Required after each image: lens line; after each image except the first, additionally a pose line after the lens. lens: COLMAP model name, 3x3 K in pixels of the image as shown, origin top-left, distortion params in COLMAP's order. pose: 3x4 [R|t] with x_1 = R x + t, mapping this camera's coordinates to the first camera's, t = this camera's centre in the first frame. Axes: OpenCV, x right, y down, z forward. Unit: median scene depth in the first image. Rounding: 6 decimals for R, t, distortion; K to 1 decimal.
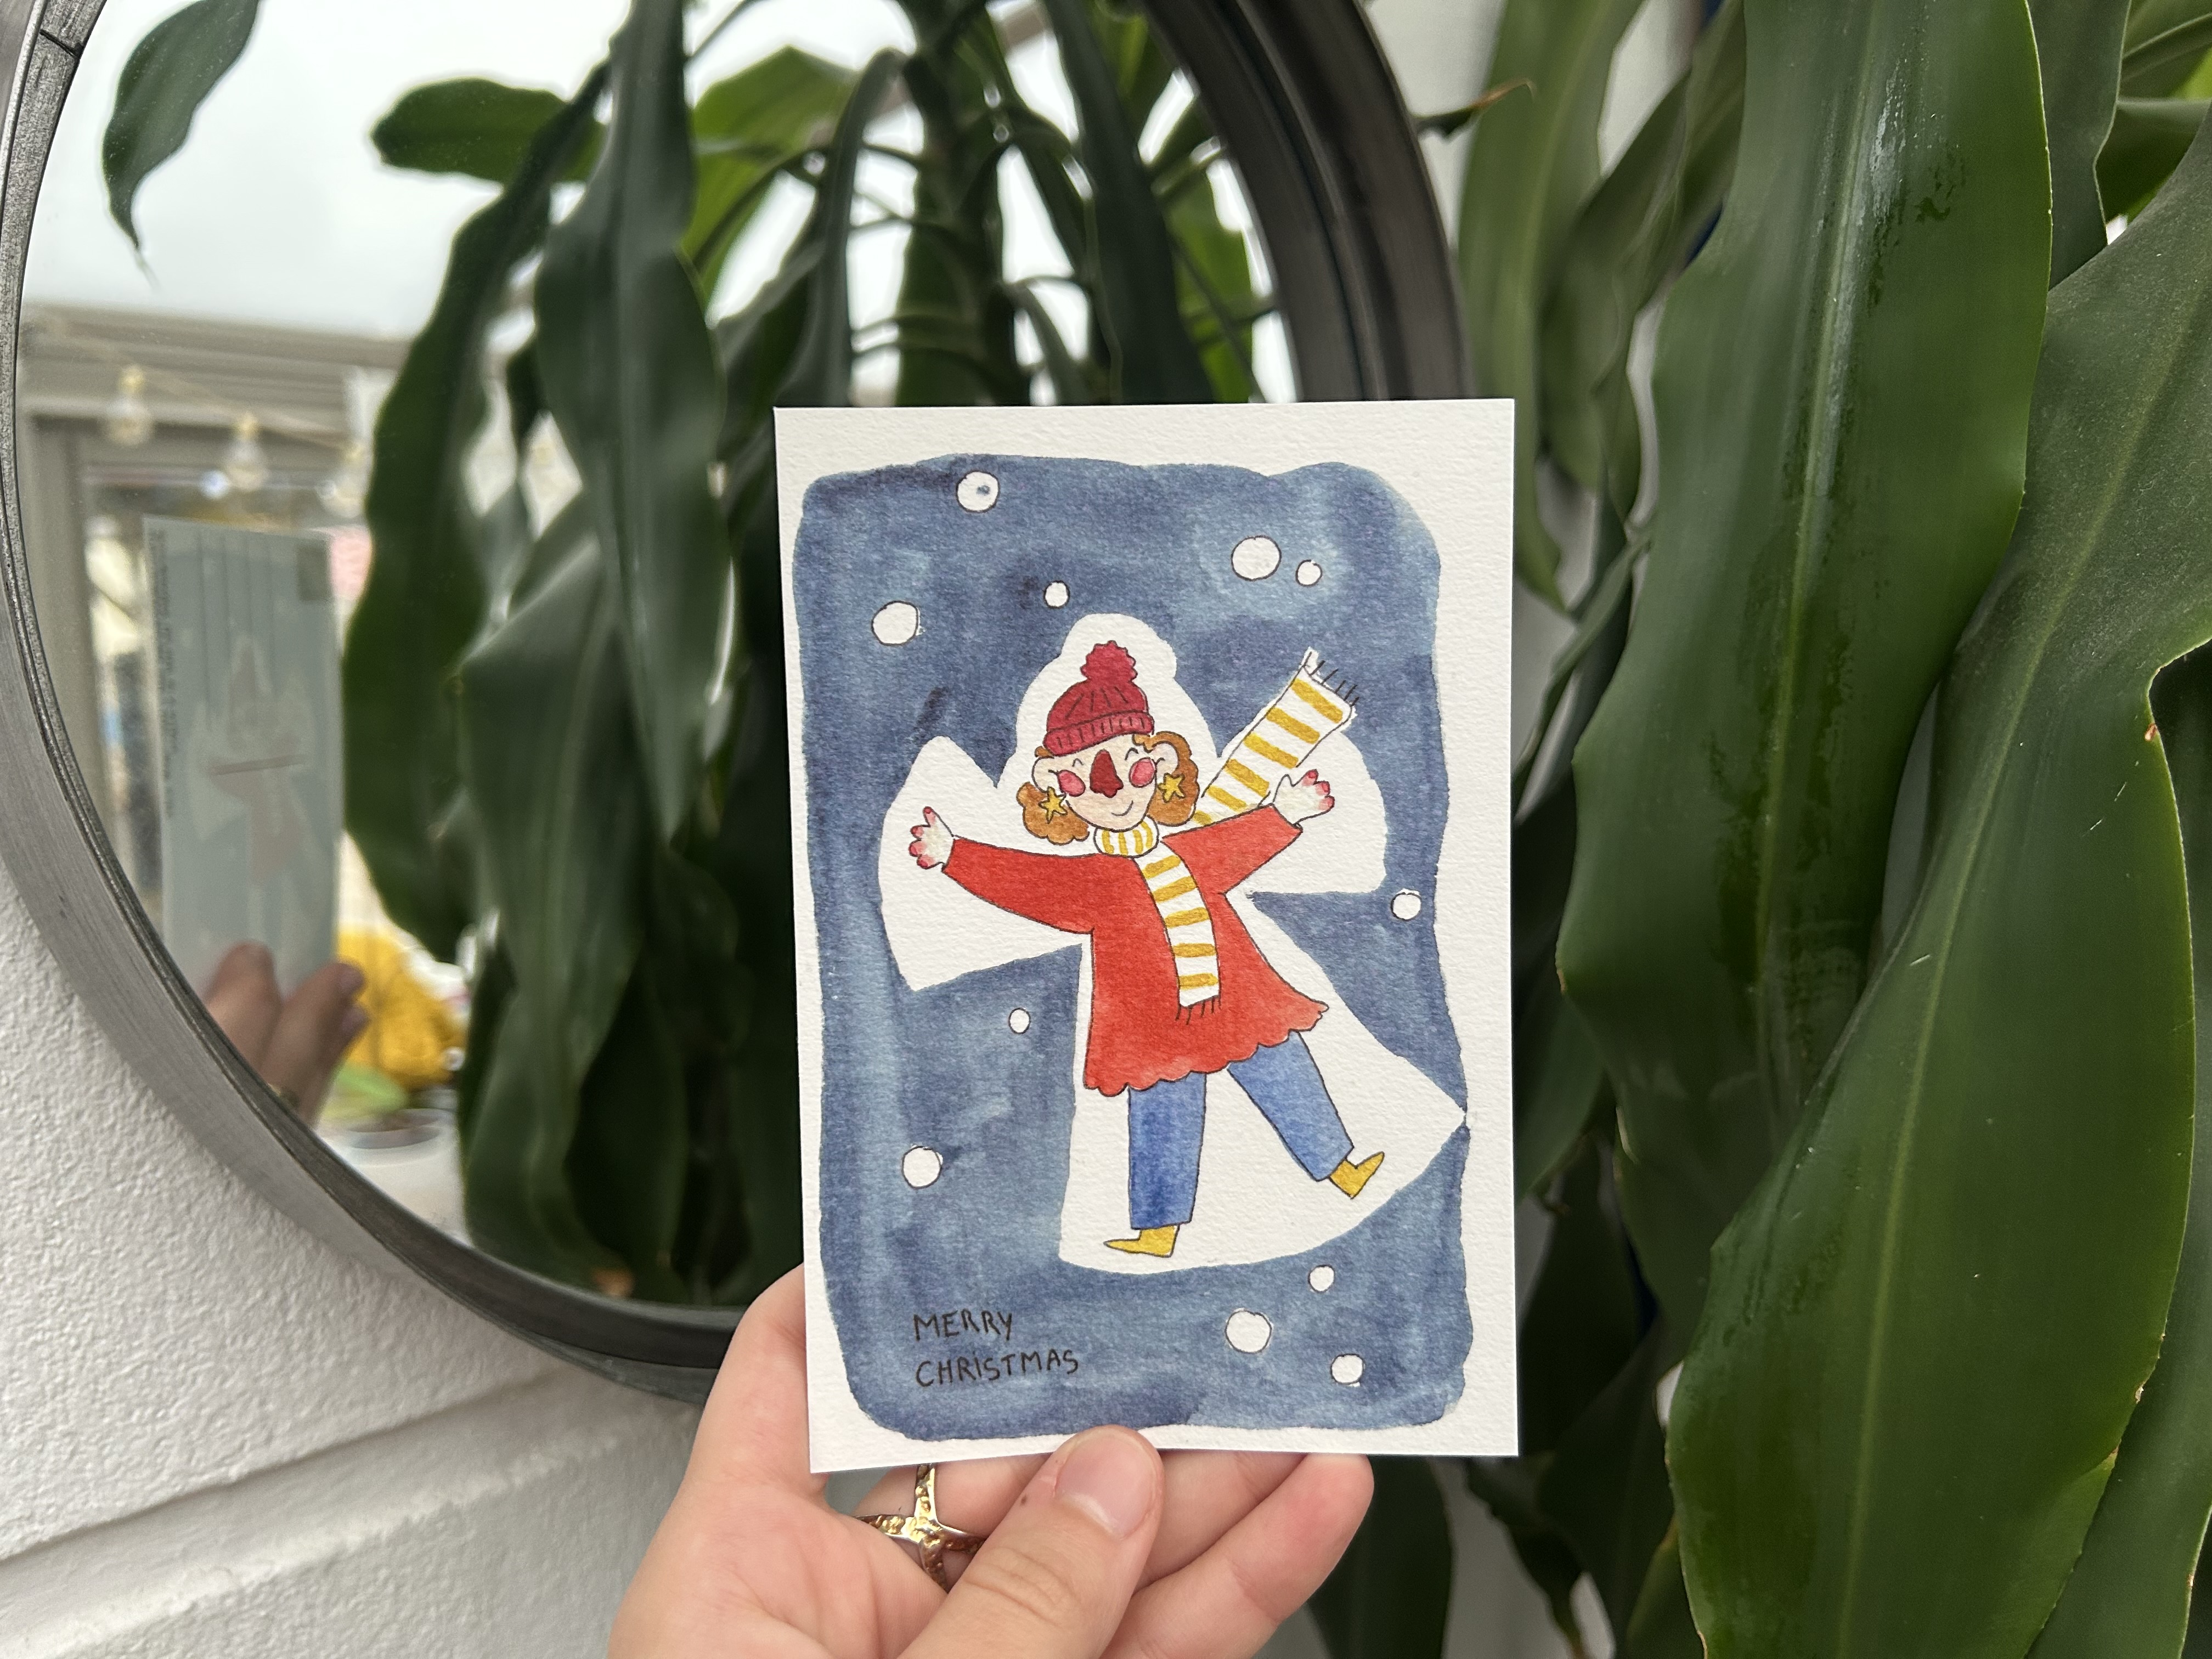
lens RADIAL K [[1704.6, 0, 1106.0], [0, 1704.6, 829.5], [0, 0, 1]] dist [0.057993, -0.095964]
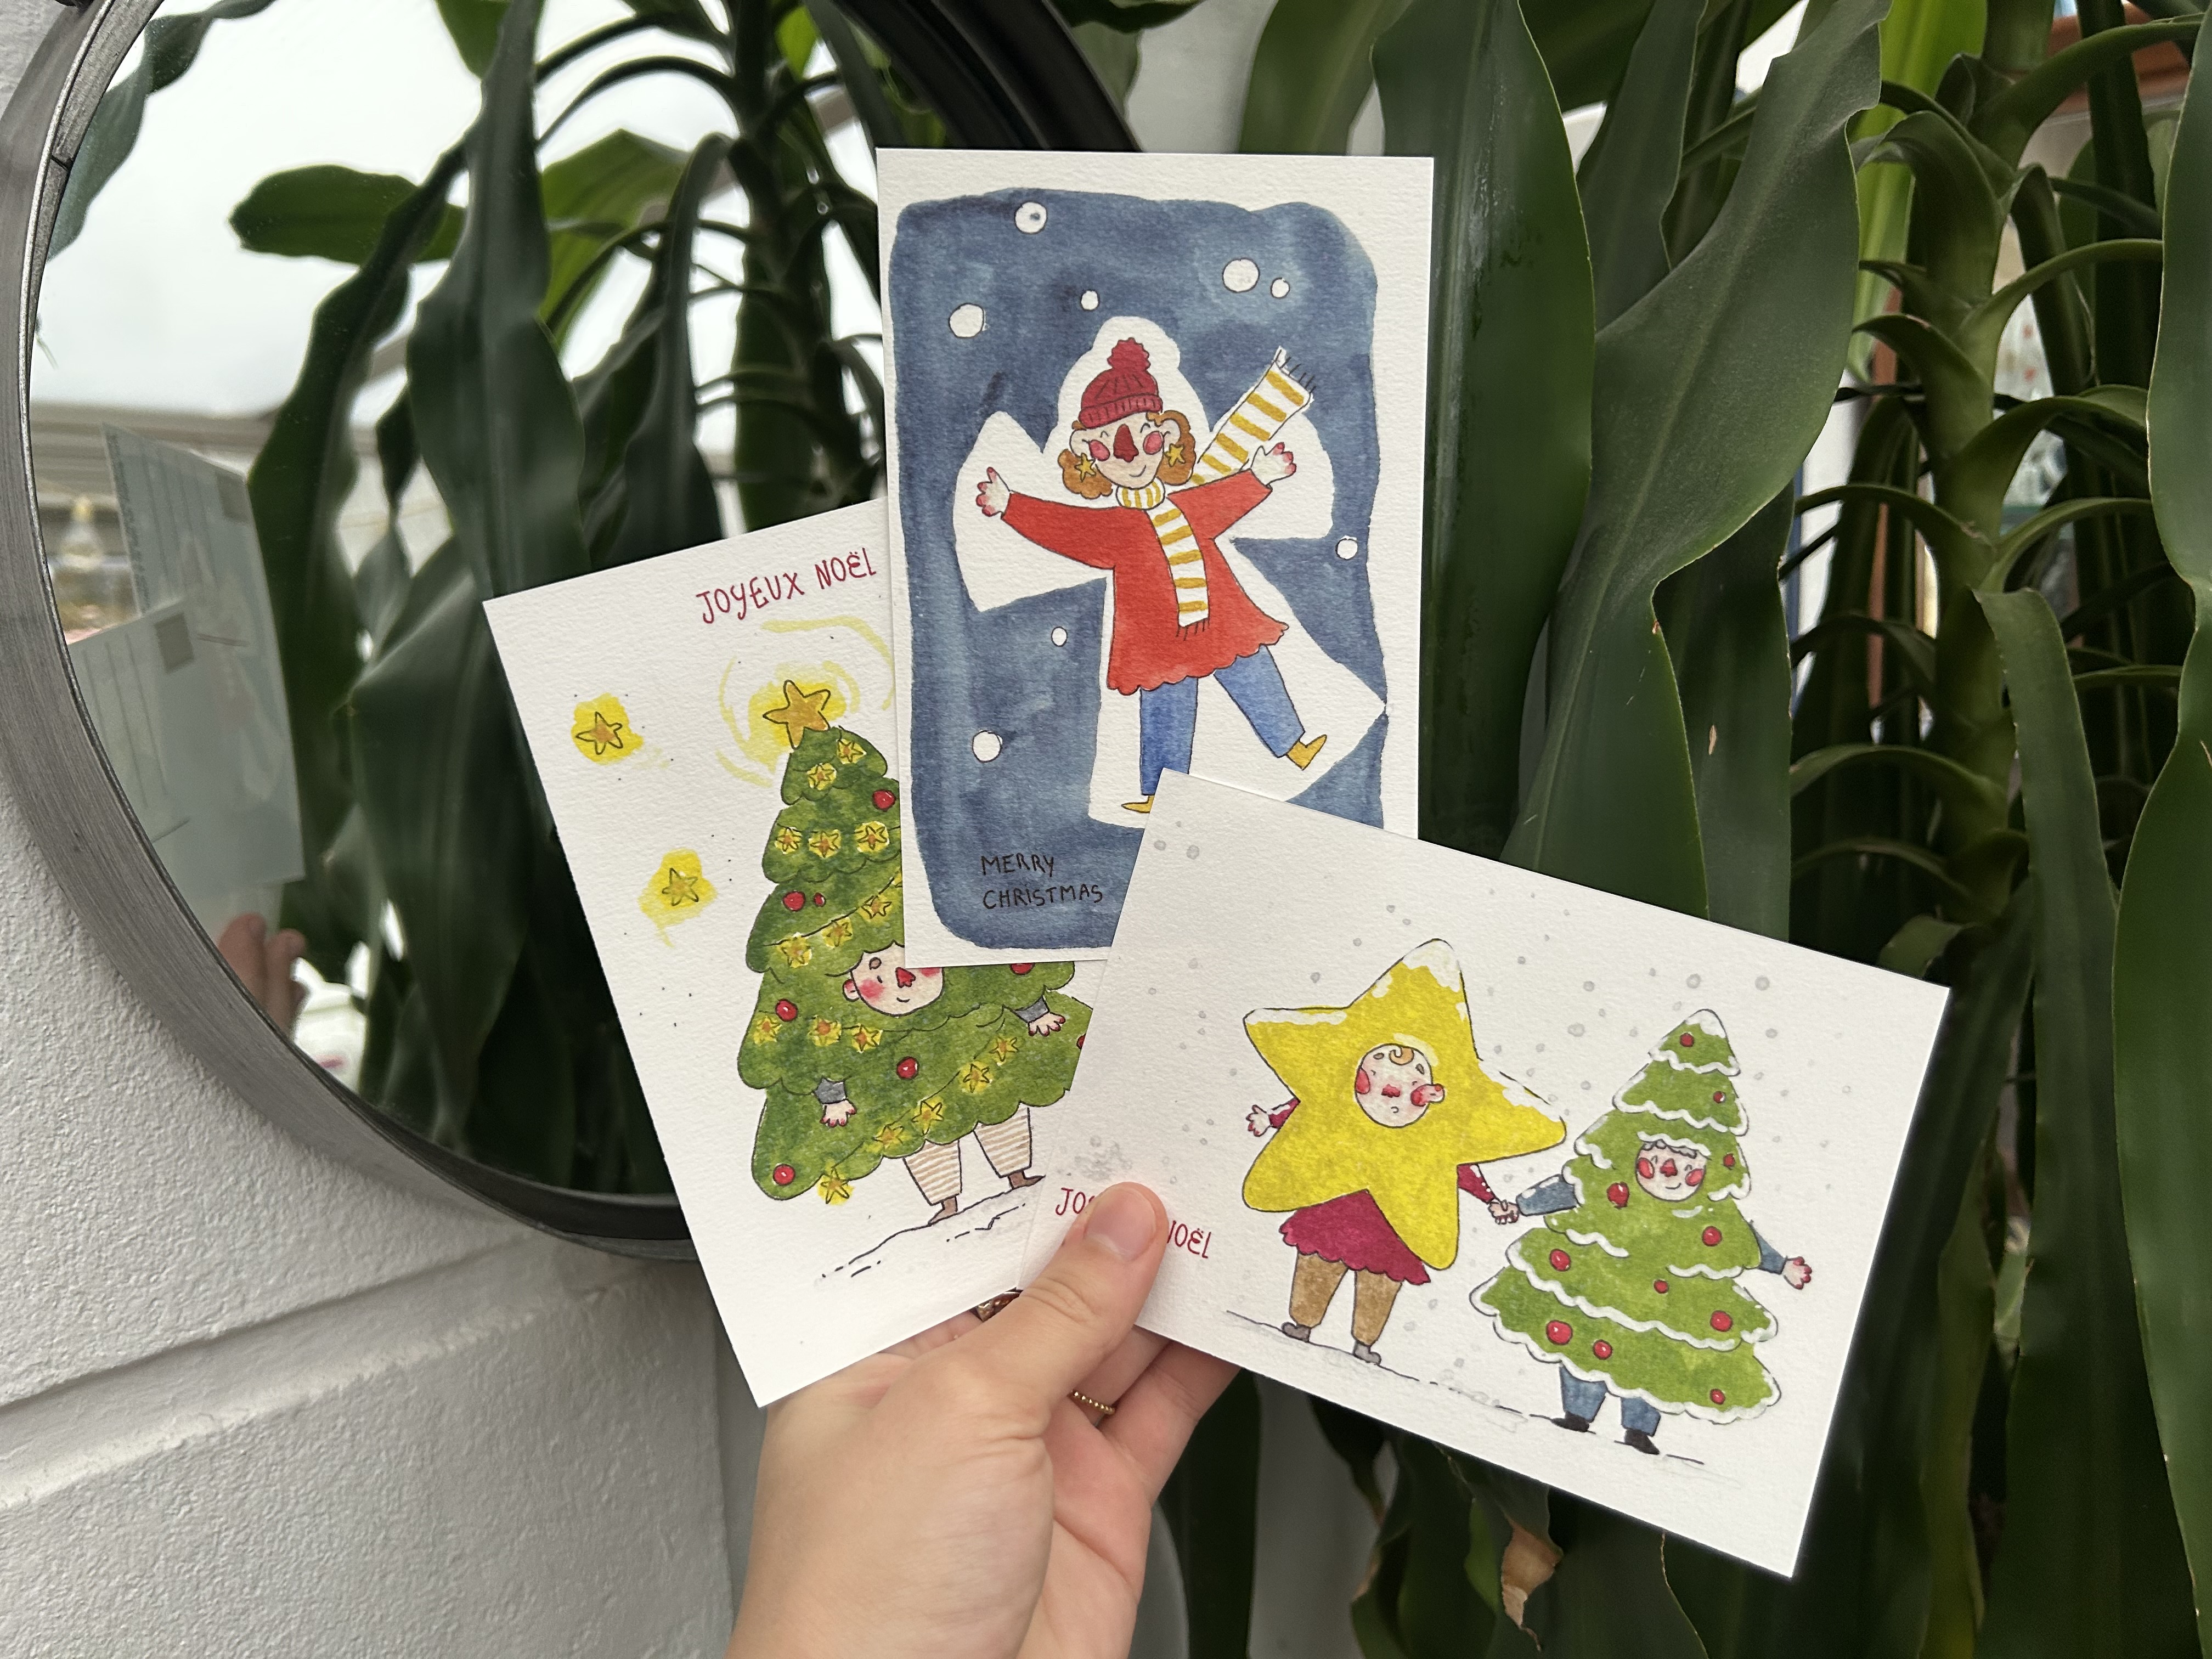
lens RADIAL K [[1704.6, 0, 1096.4], [0, 1704.6, 835.3], [0, 0, 1]] dist [0.053785, -0.090210]
pose [[0.996053, -0.047026, 0.075285, 0.031254], [0.049293, 0.998377, -0.028534, 0.094001], [-0.073821, 0.032132, 0.996754, -0.251602]]
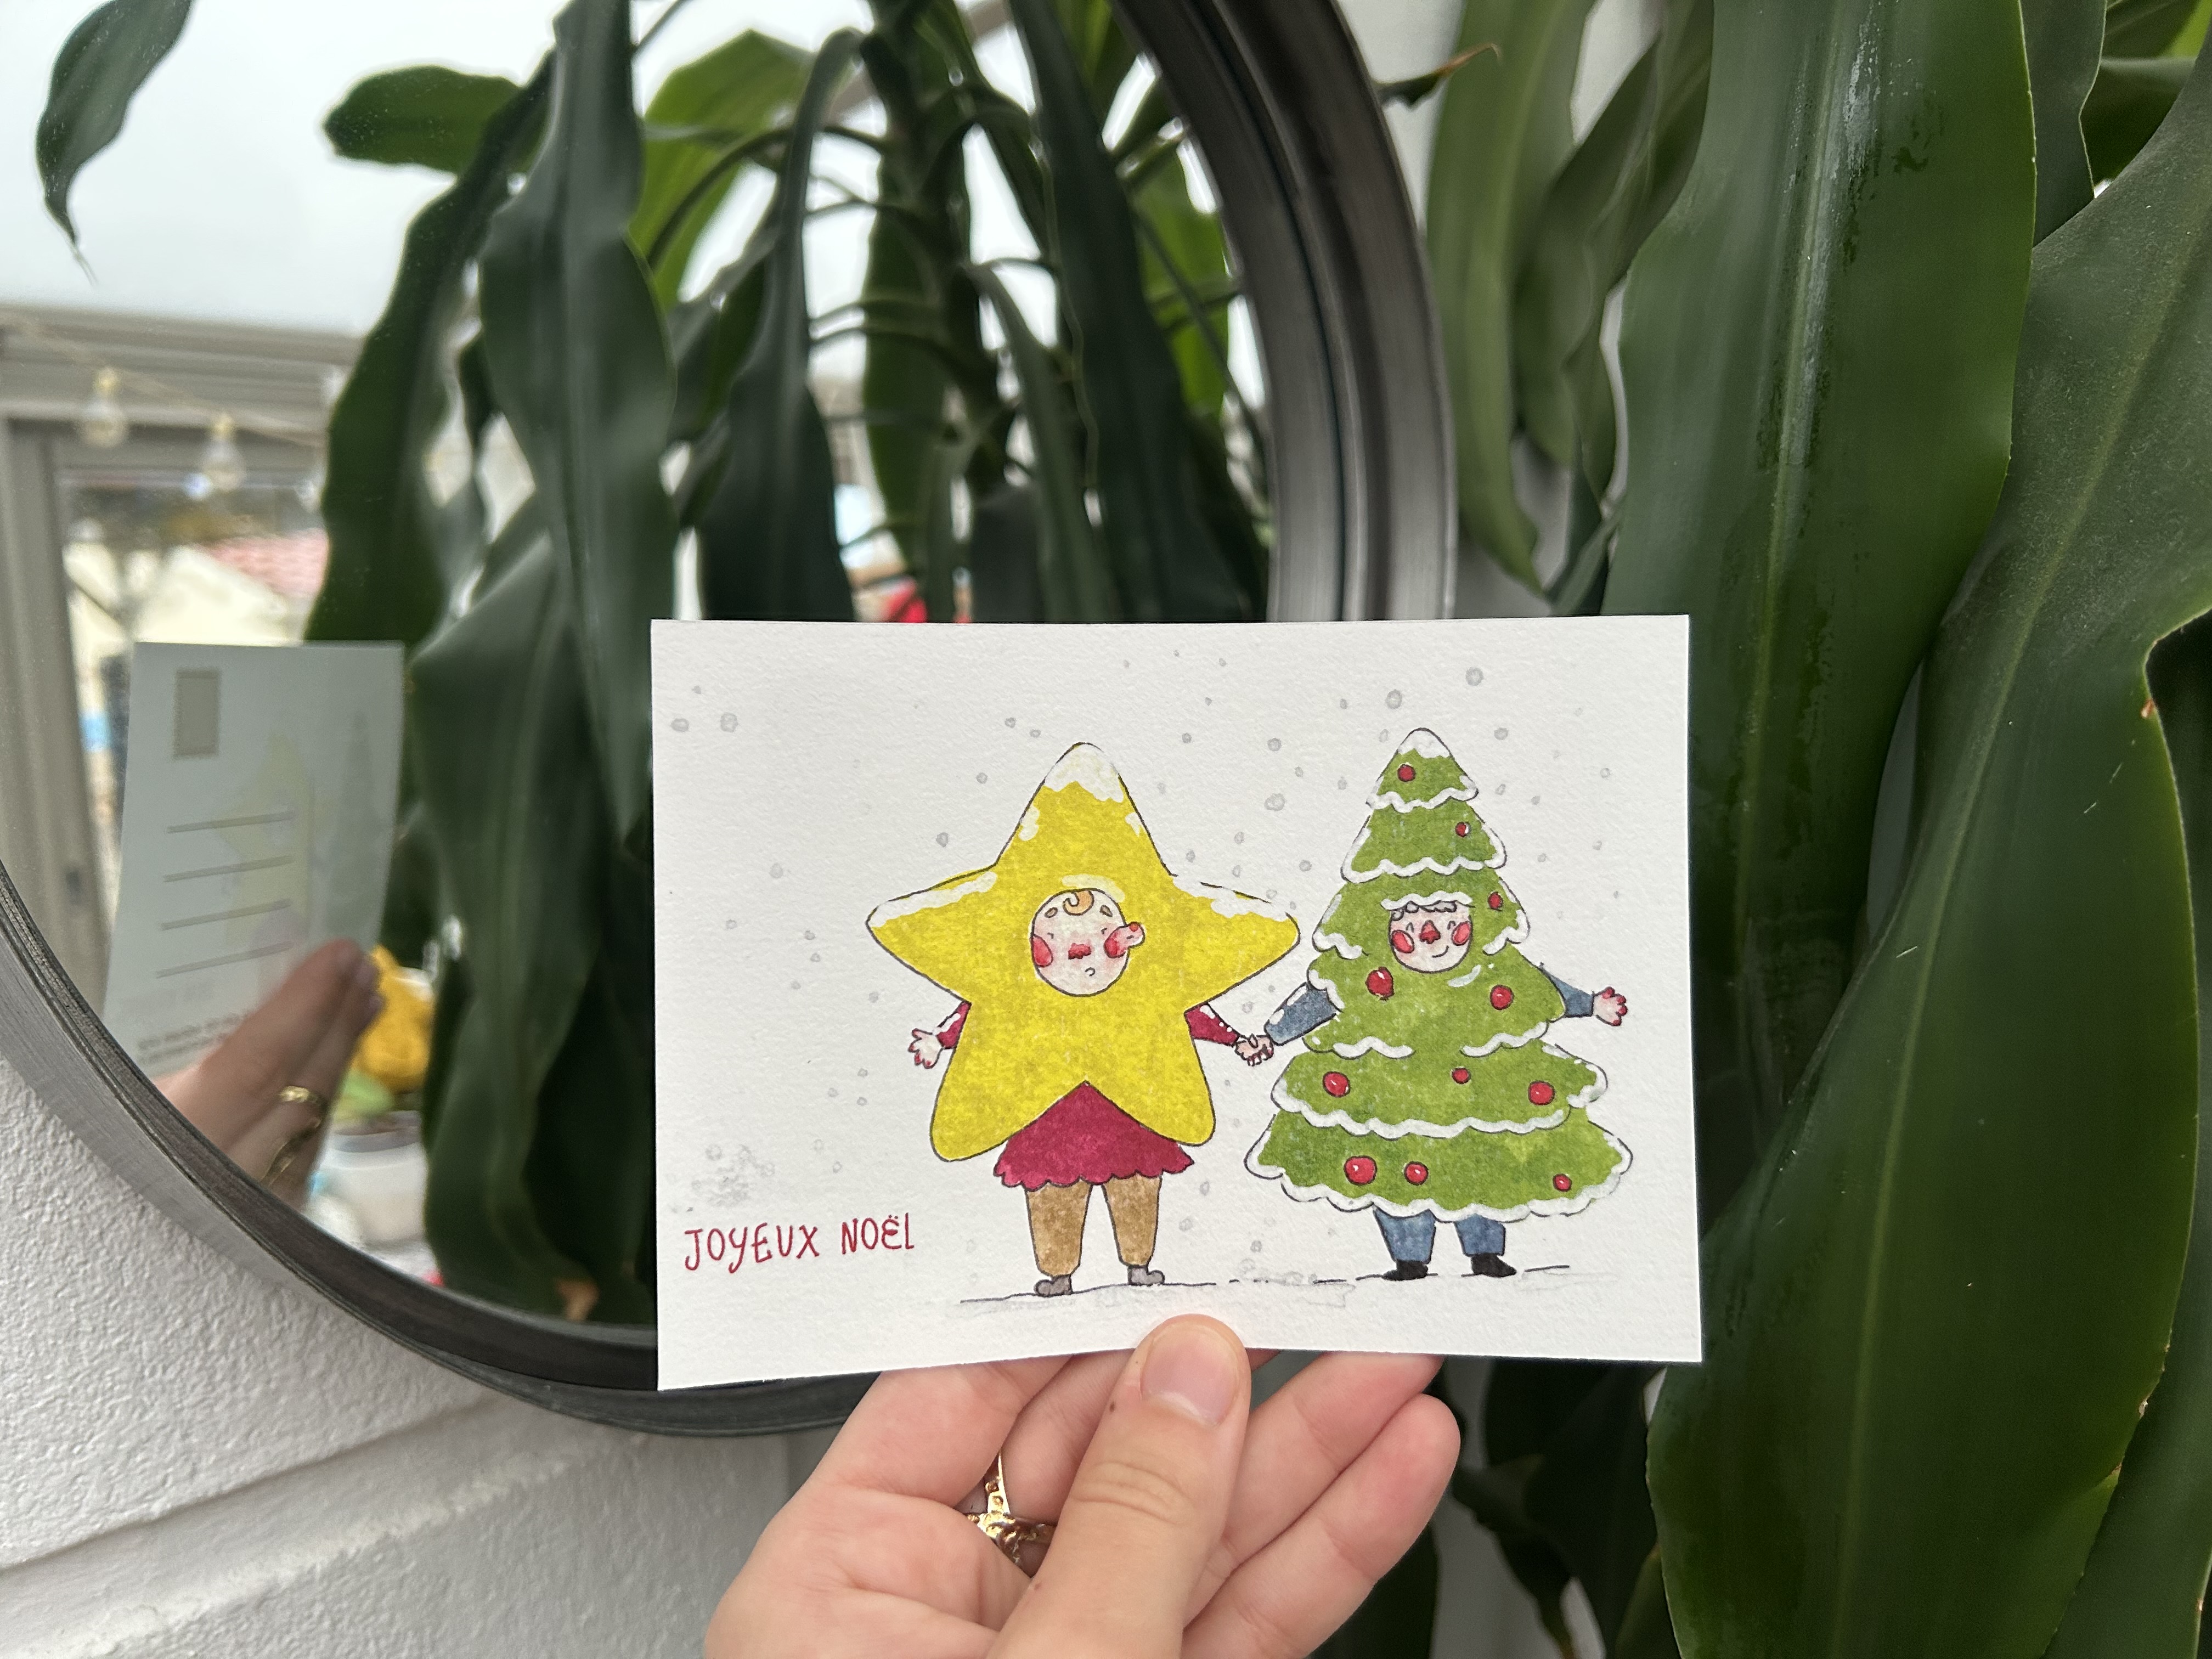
lens RADIAL K [[1699.9, 0, 1100.1], [0, 1699.9, 826.3], [0, 0, 1]] dist [0.060428, -0.098580]
pose [[0.999899, -0.014188, 0.000229, 0.024764], [0.014186, 0.999891, 0.004193, -0.003243], [-0.000289, -0.004190, 0.999991, 0.045361]]
